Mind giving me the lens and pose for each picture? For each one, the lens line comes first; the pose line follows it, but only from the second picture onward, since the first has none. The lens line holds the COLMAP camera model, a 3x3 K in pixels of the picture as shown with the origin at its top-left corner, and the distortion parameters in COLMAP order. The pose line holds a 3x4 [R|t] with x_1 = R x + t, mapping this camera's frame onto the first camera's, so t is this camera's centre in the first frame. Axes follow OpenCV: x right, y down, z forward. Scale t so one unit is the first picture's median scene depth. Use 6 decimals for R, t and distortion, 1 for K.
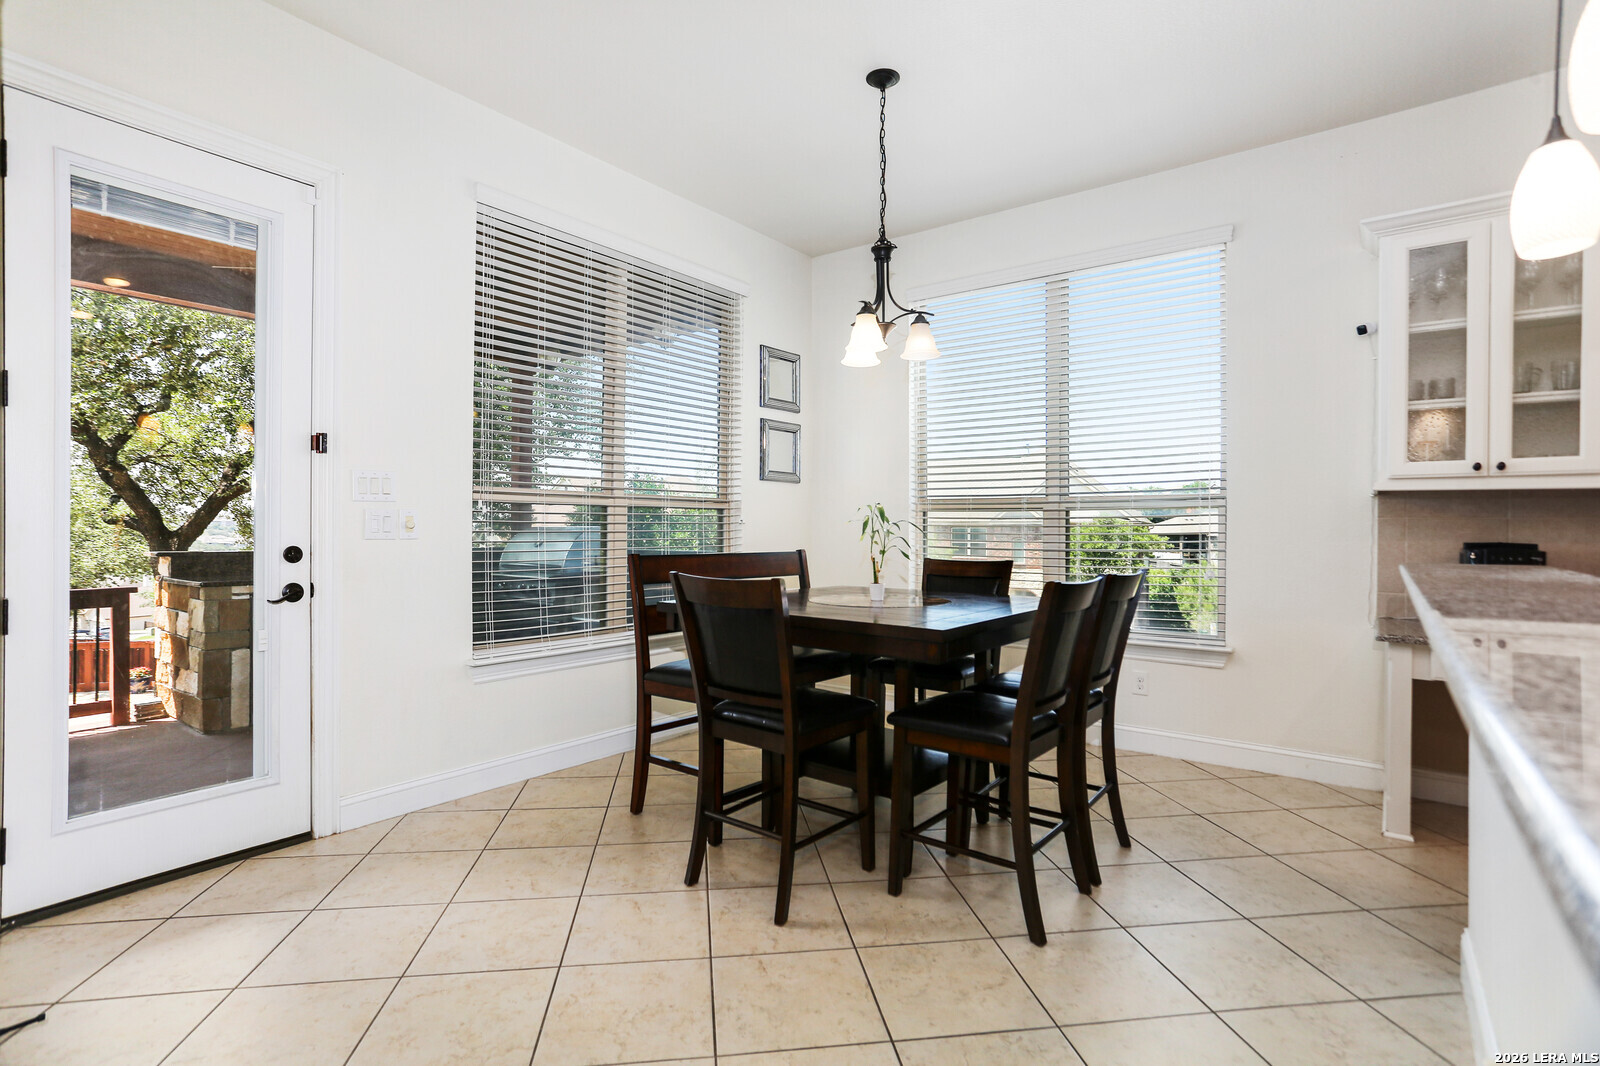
lens RADIAL K [[766.5, 0, 795.4], [0, 766.5, 531.7], [0, 0, 1]] dist [-0.011429, 0.002470]
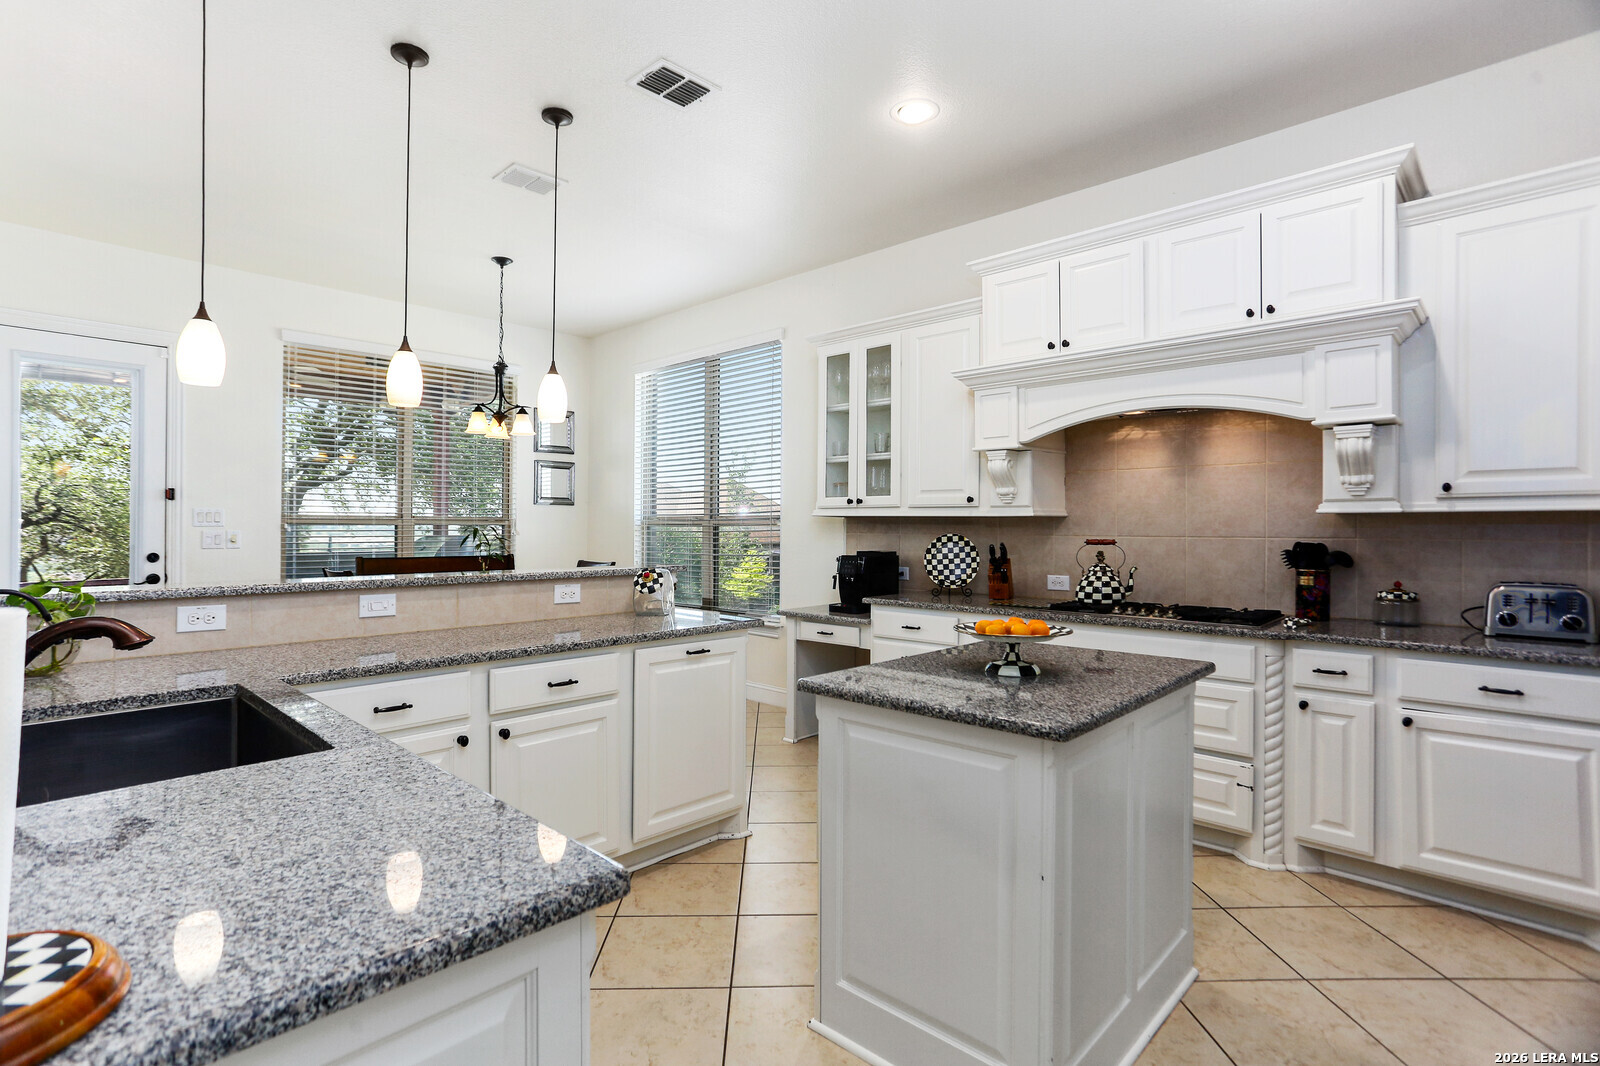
lens RADIAL K [[766.5, 0, 811.2], [0, 766.5, 529.6], [0, 0, 1]] dist [-0.011429, 0.002470]
pose [[0.993430, -0.003862, -0.114379, 0.985702], [0.003708, 0.999992, -0.001564, -0.025665], [0.114384, 0.001130, 0.993436, -0.540517]]
